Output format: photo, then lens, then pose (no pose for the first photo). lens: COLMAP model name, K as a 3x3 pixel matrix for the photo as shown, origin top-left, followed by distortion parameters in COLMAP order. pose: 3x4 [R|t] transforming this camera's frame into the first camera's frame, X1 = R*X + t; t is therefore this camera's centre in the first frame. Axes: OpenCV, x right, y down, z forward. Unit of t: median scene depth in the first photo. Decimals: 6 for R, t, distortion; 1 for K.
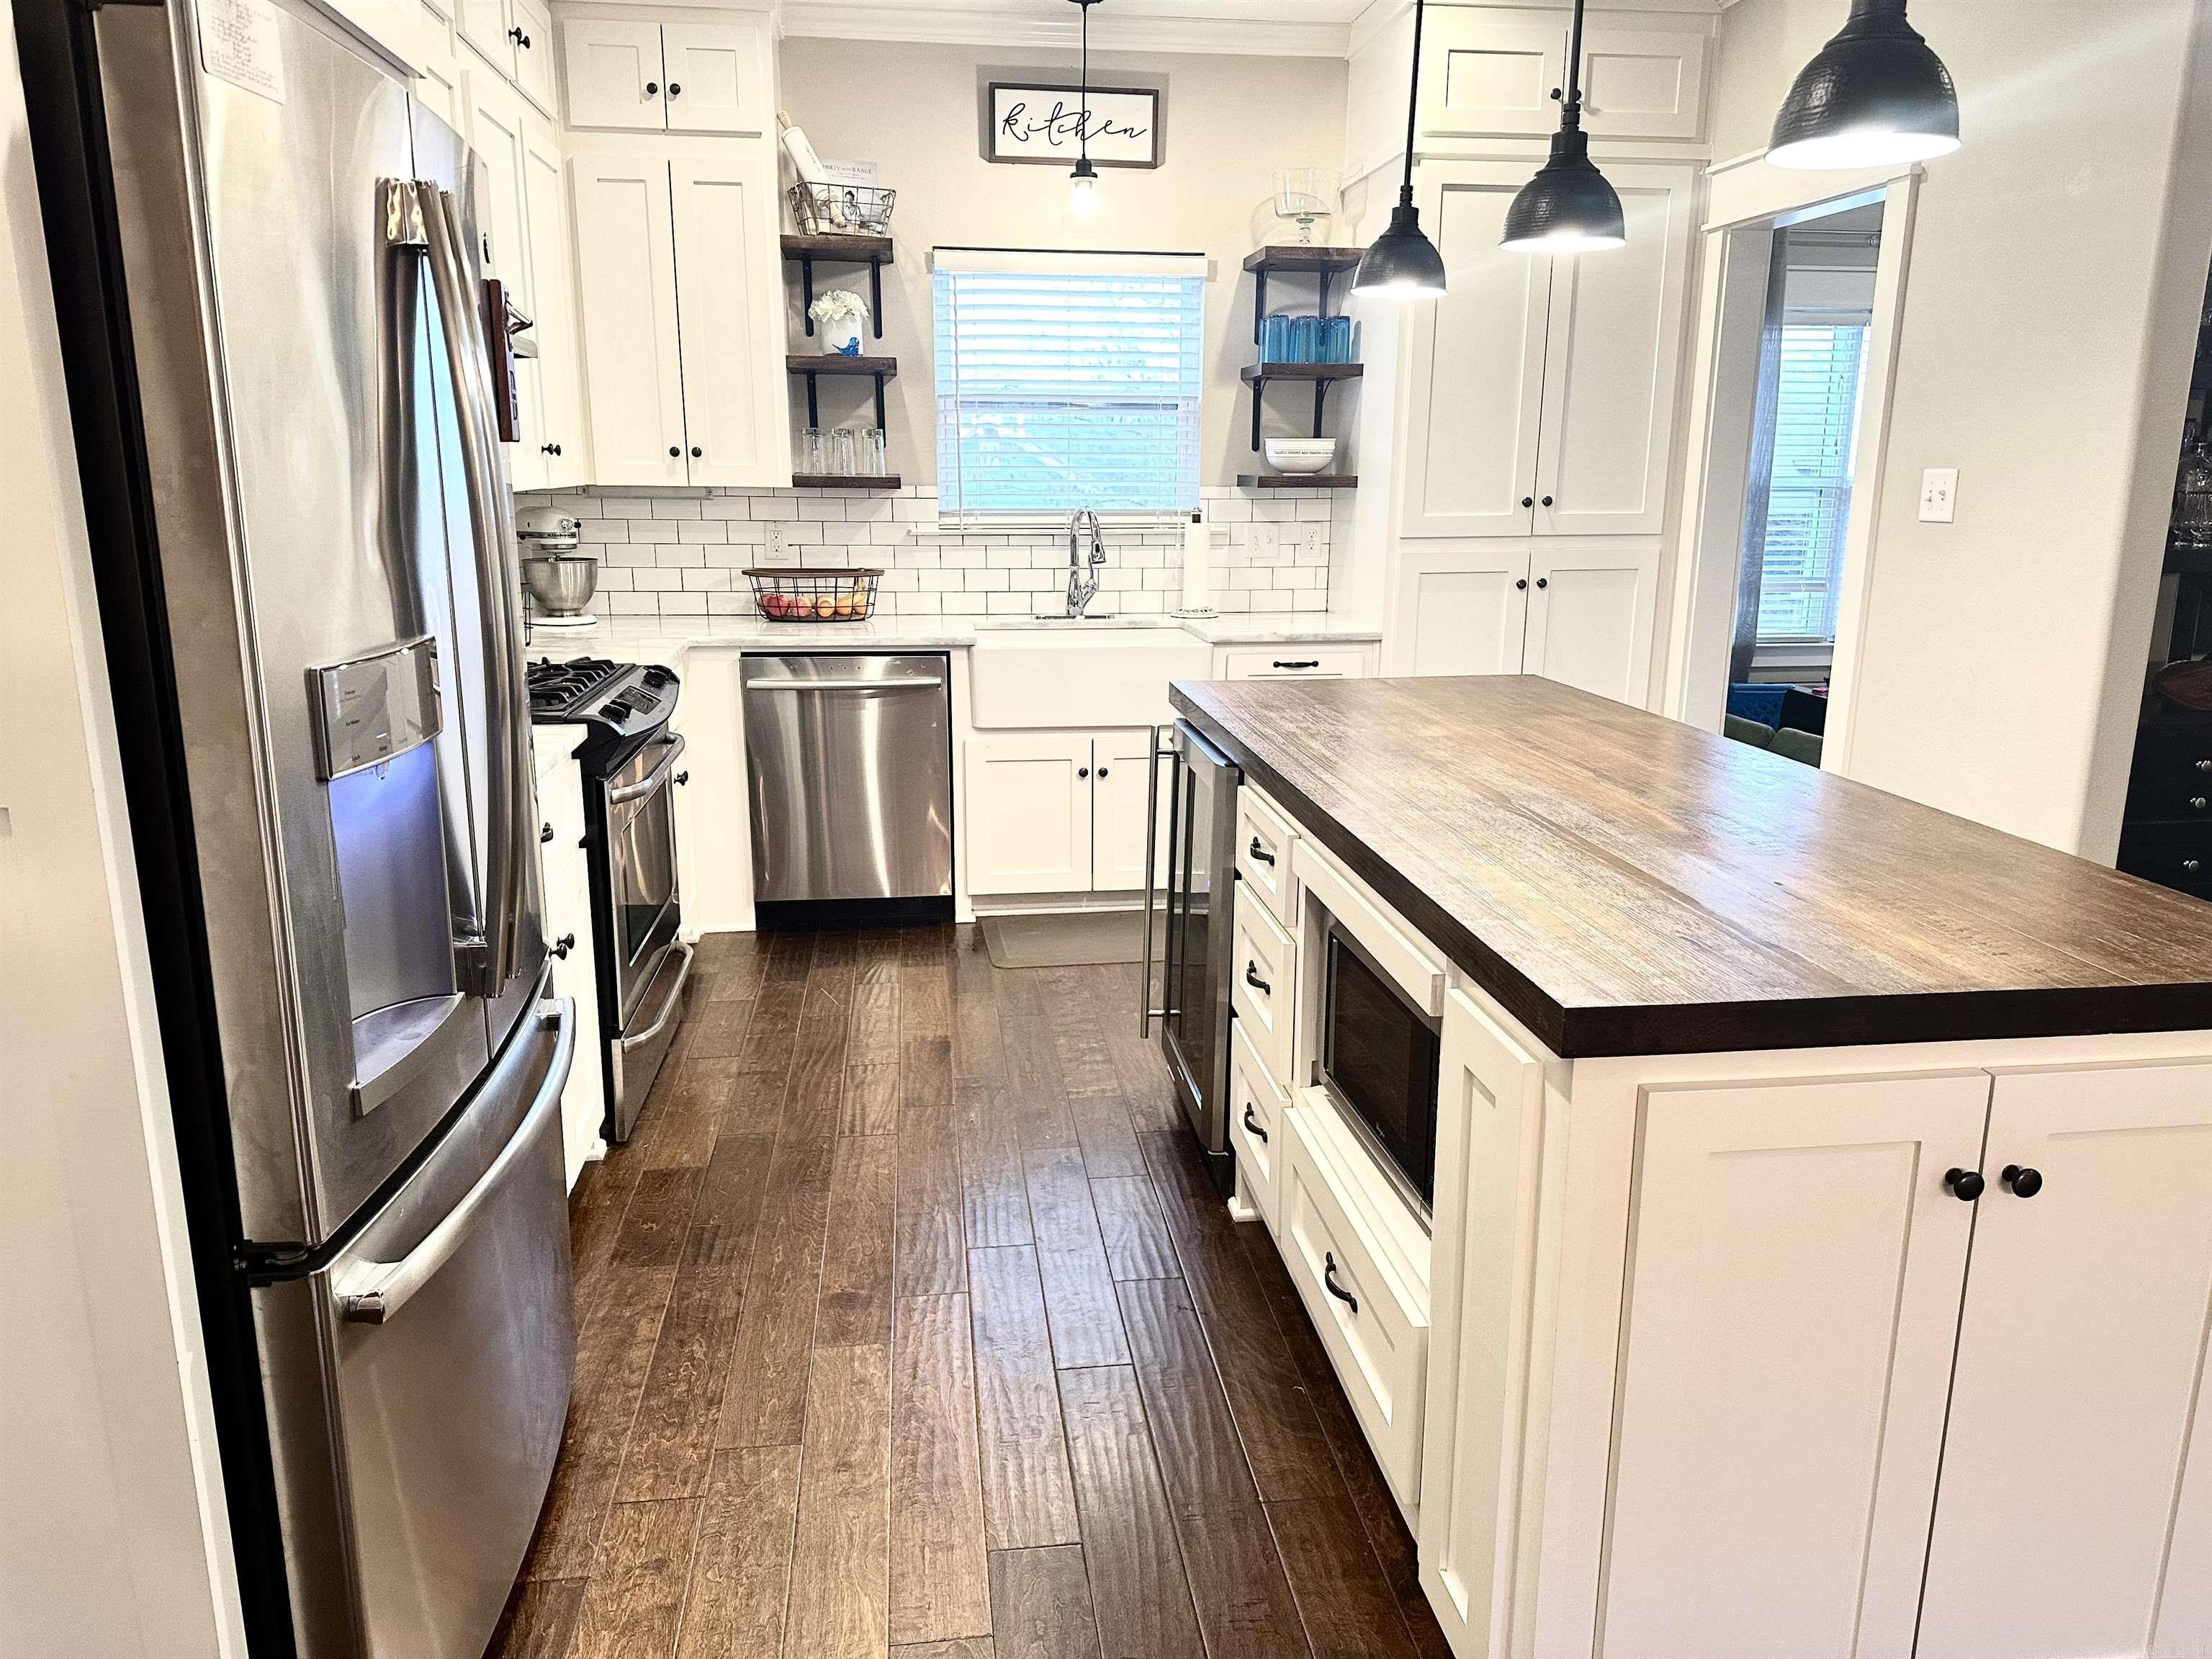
lens RADIAL K [[1569.9, 0, 1106.0], [0, 1569.9, 829.5], [0, 0, 1]] dist [0.194153, -0.389430]
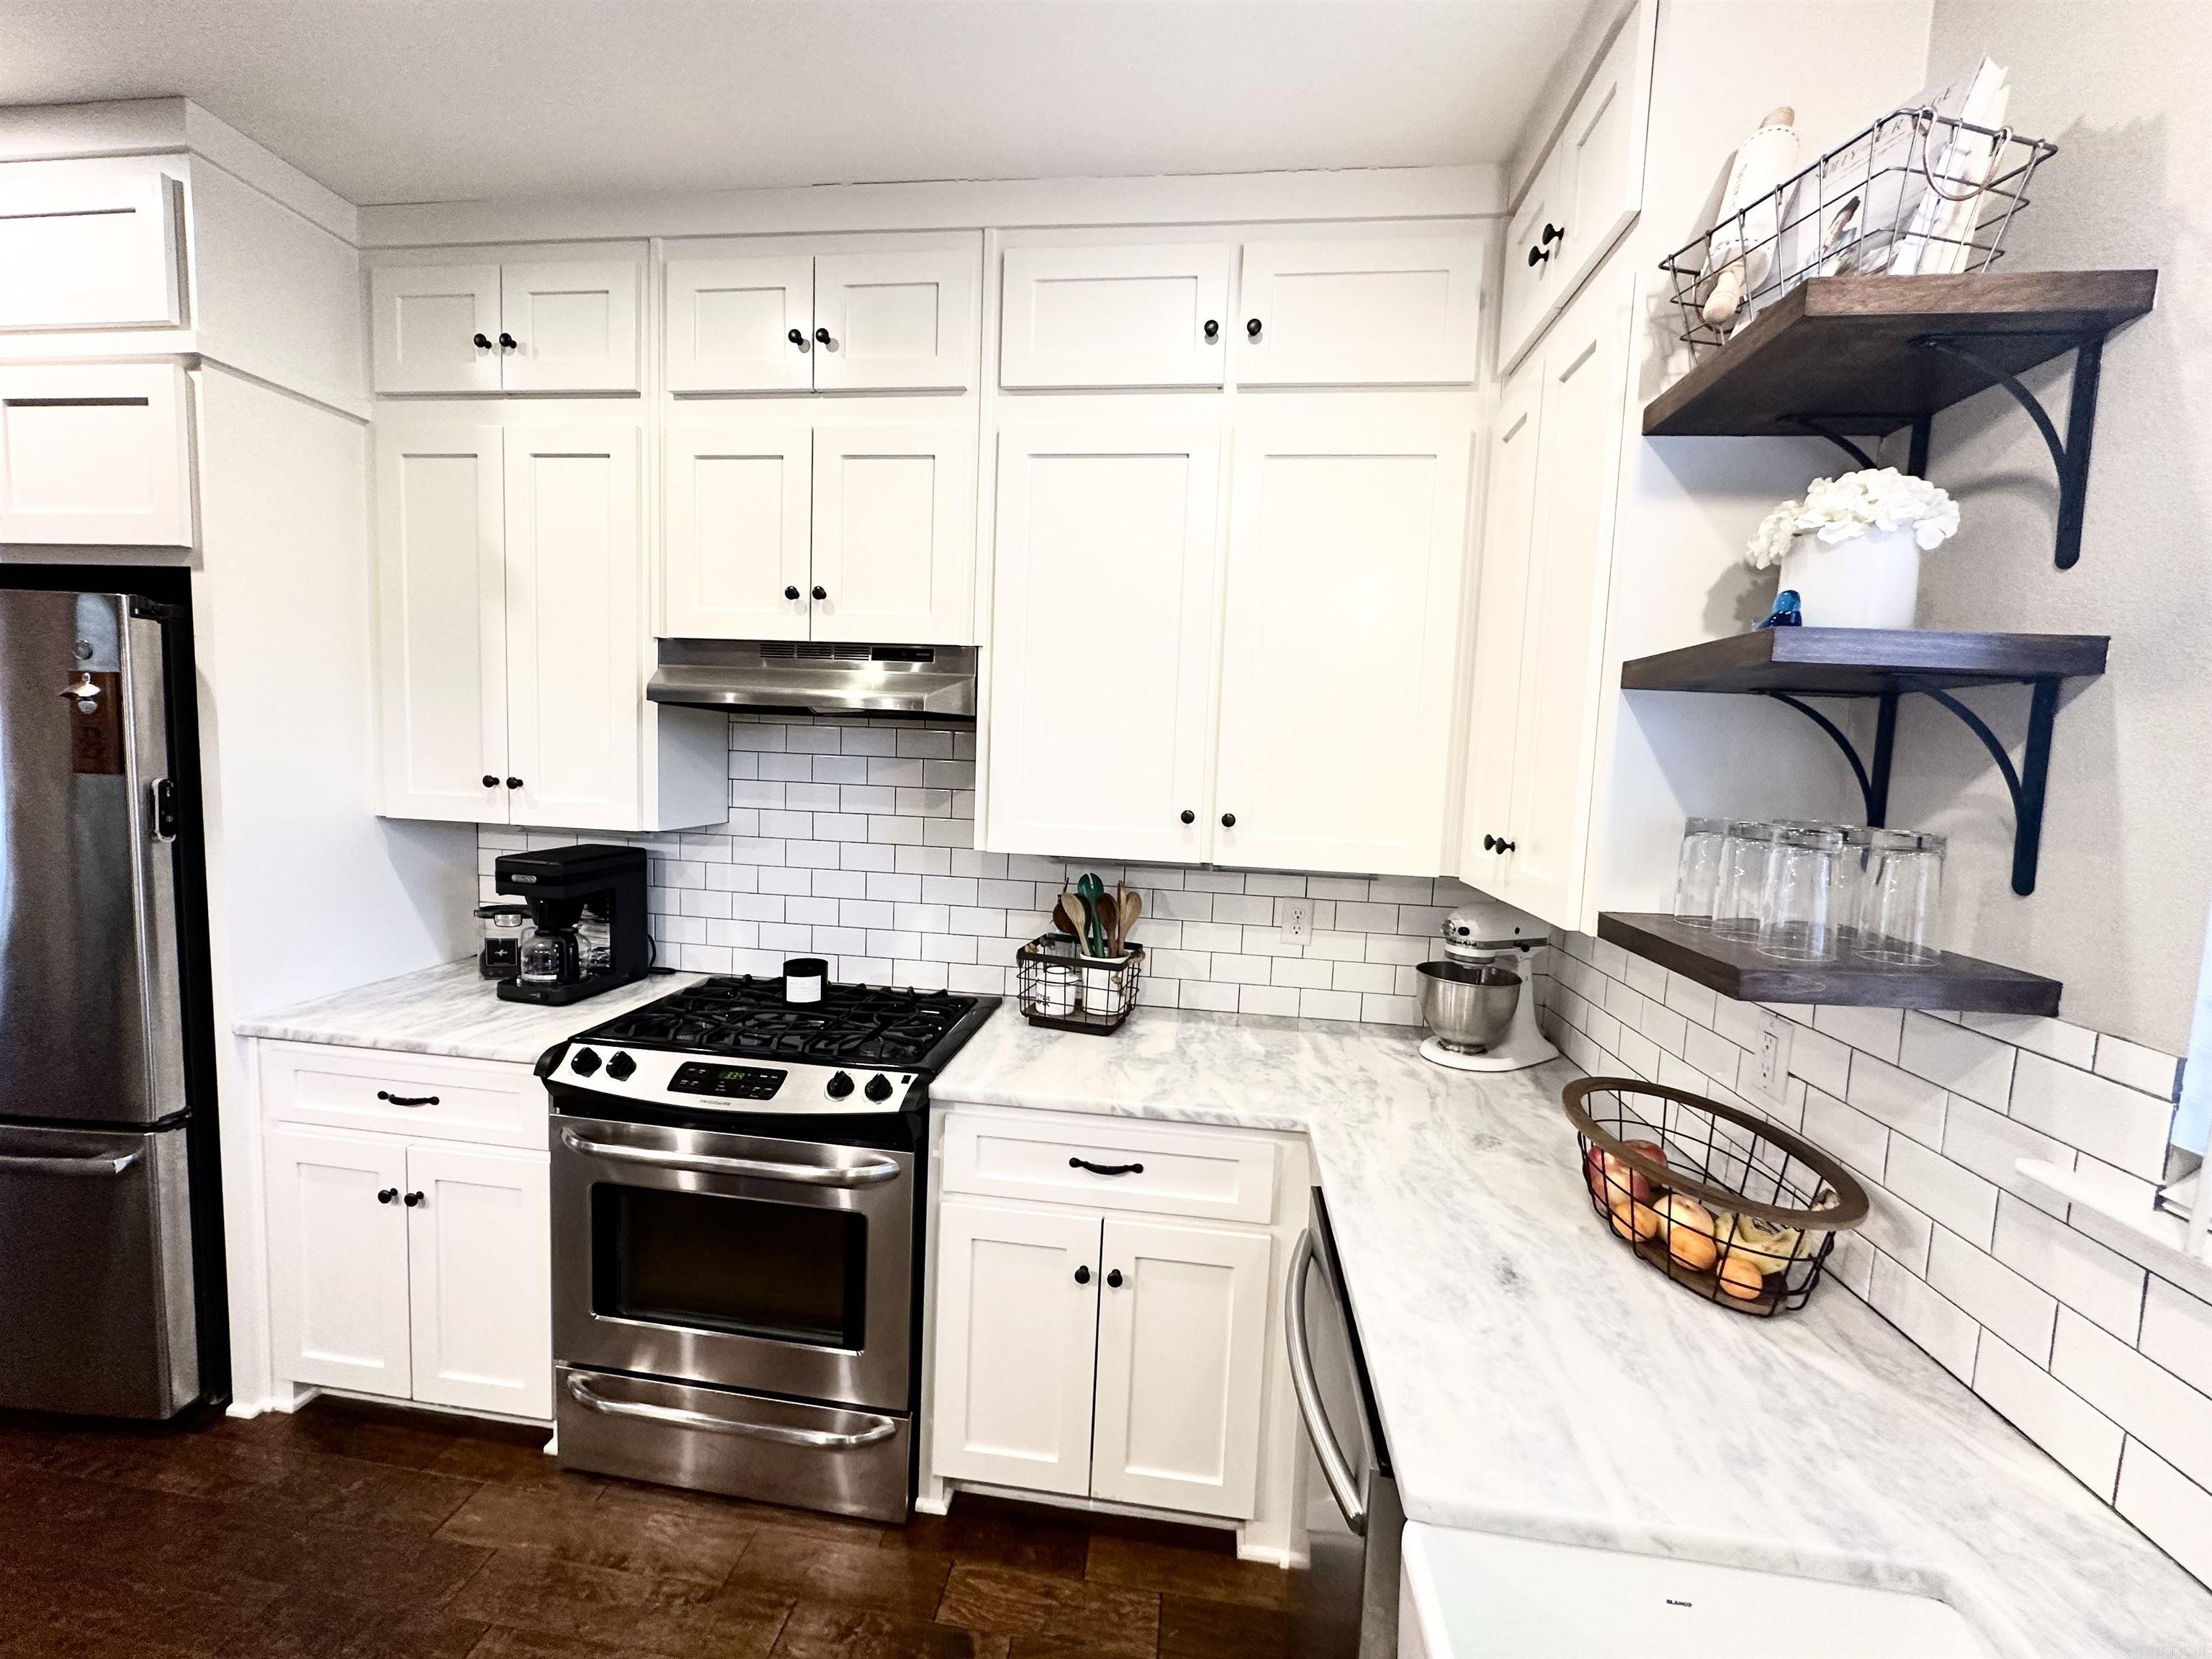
lens RADIAL K [[877.9, 0, 1101.5], [0, 877.9, 828.1], [0, 0, 1]] dist [-0.002420, 0.000000]
pose [[-0.246802, 0.066629, -0.966773, 0.078912], [-0.264514, 0.955118, 0.133352, -0.231854], [0.932267, 0.288636, -0.218101, 0.879824]]
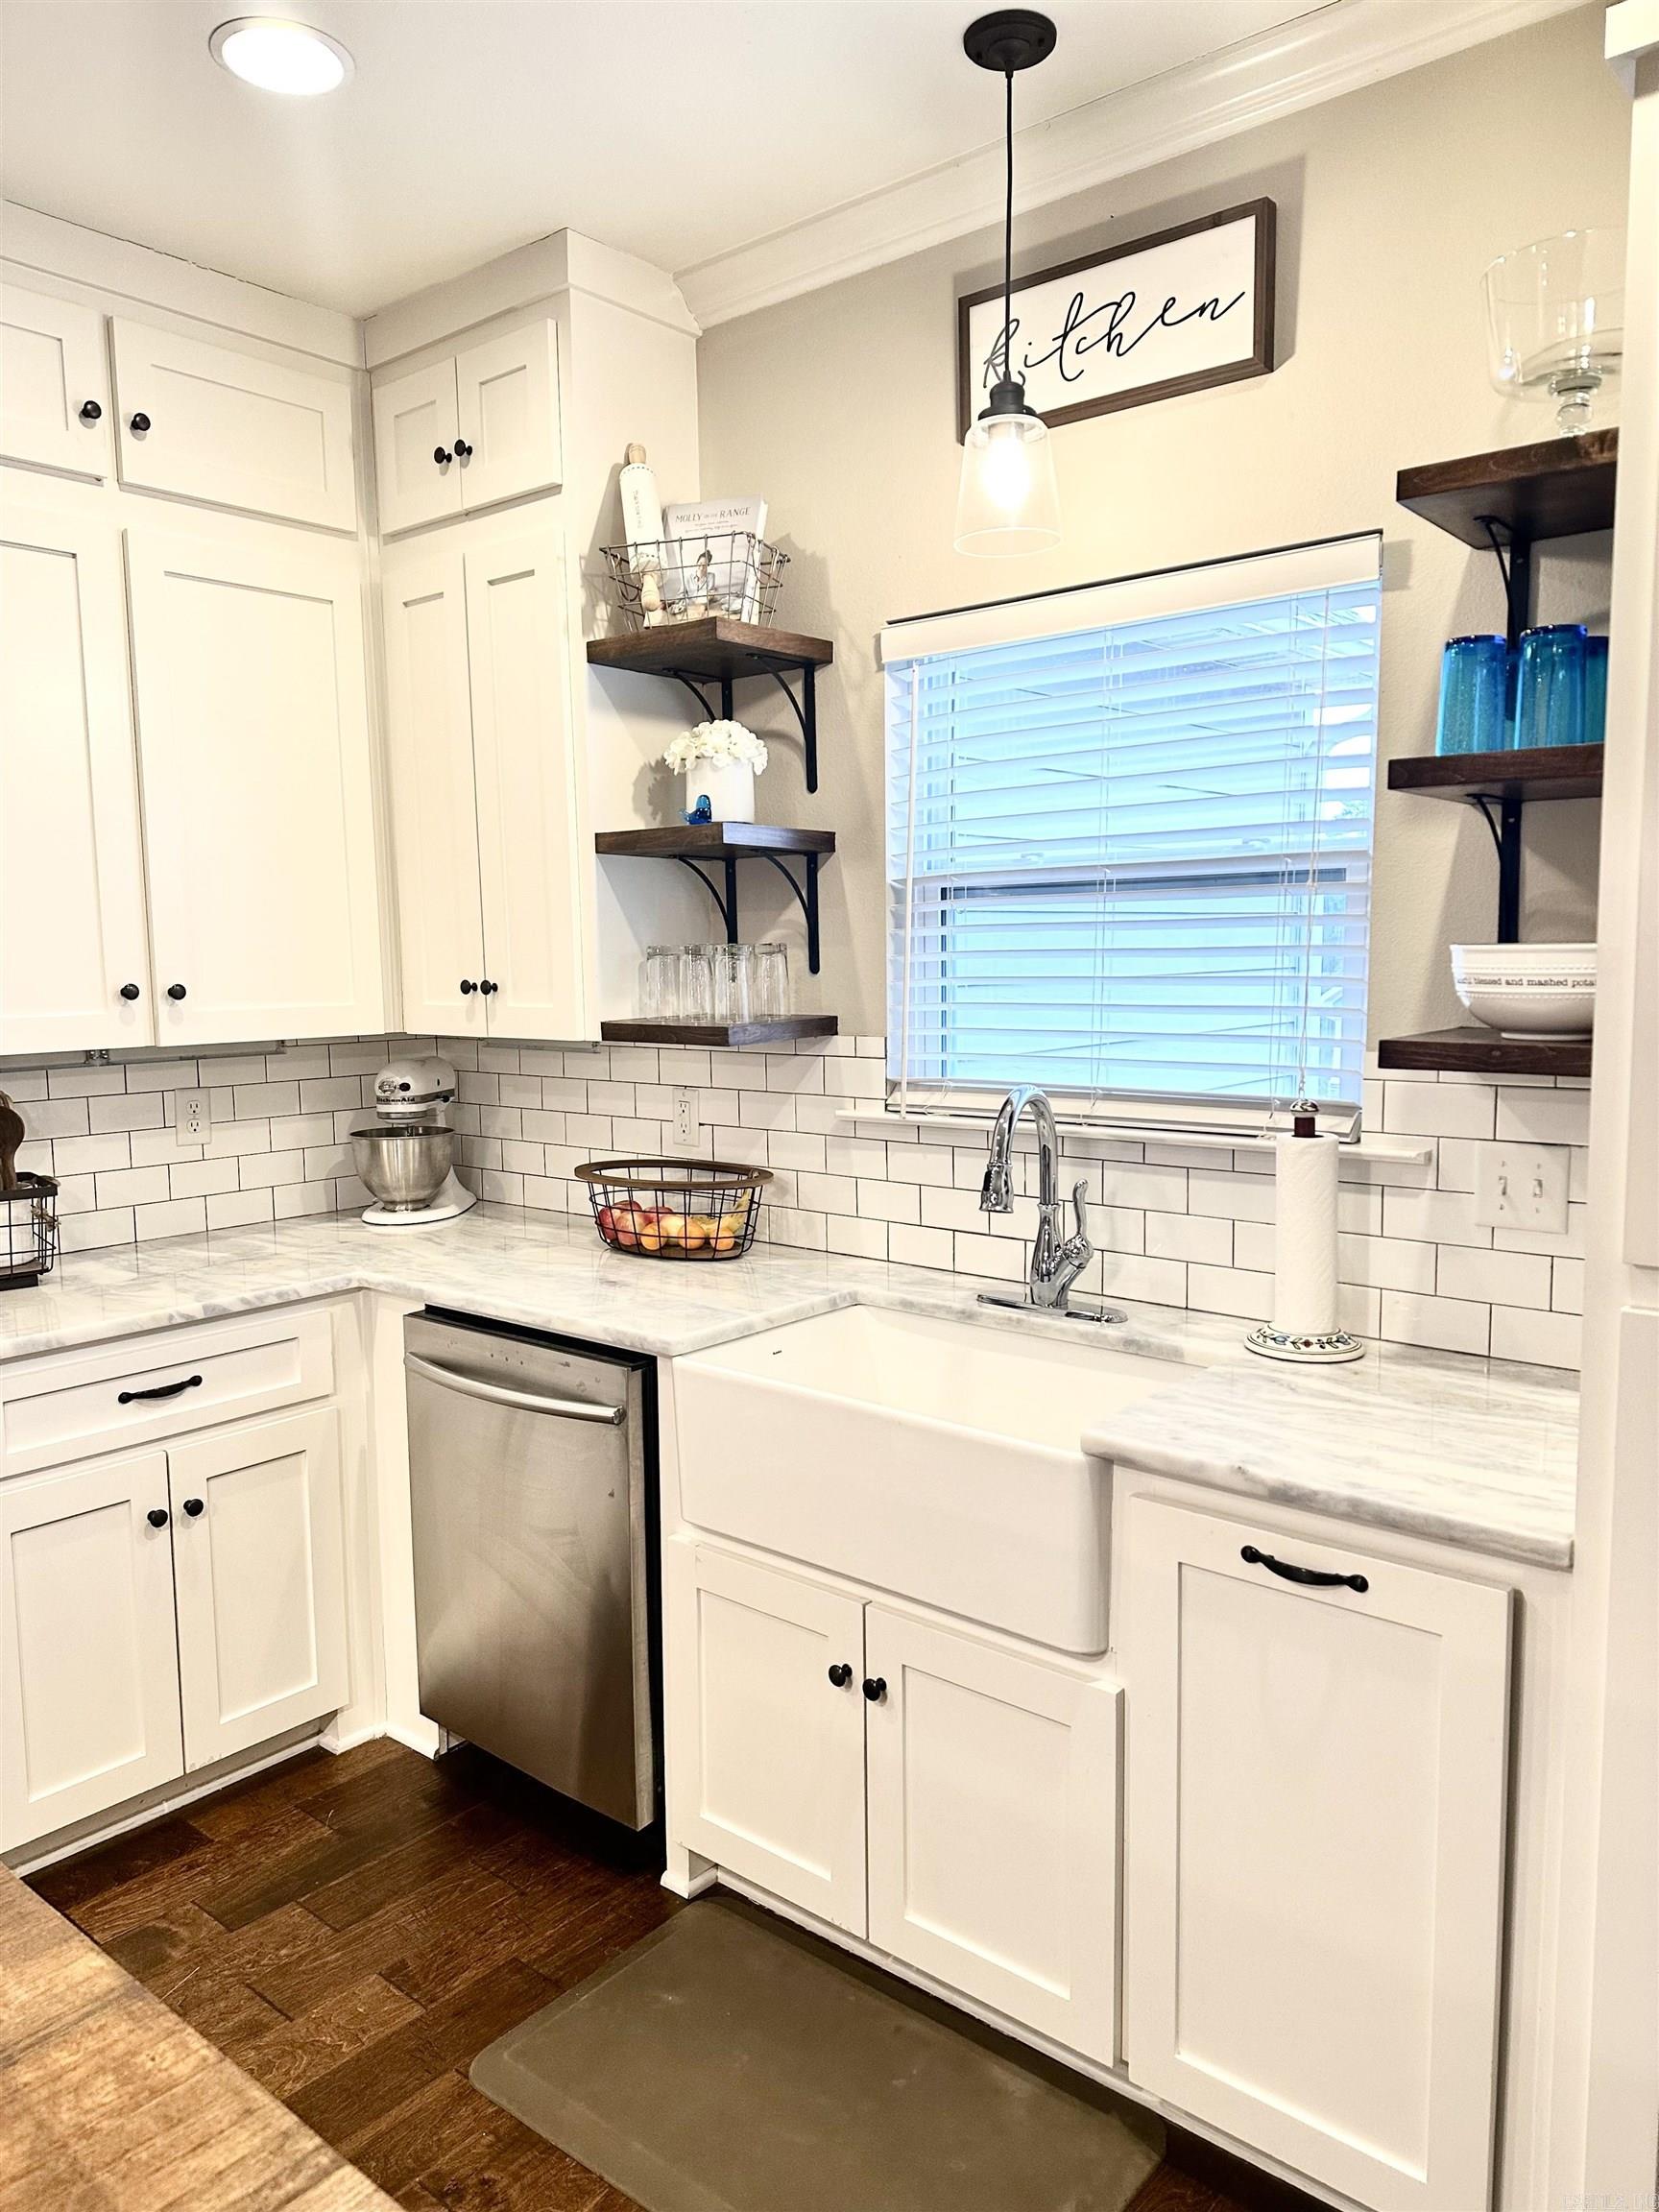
lens RADIAL K [[1527.3, 0, 833.8], [0, 1527.3, 1115.7], [0, 0, 1]] dist [0.124261, -0.186115]
pose [[0.675927, 0.065070, -0.734090, 0.286396], [-0.152363, 0.986913, -0.052810, -0.163085], [0.721047, 0.147544, 0.676995, 0.647316]]
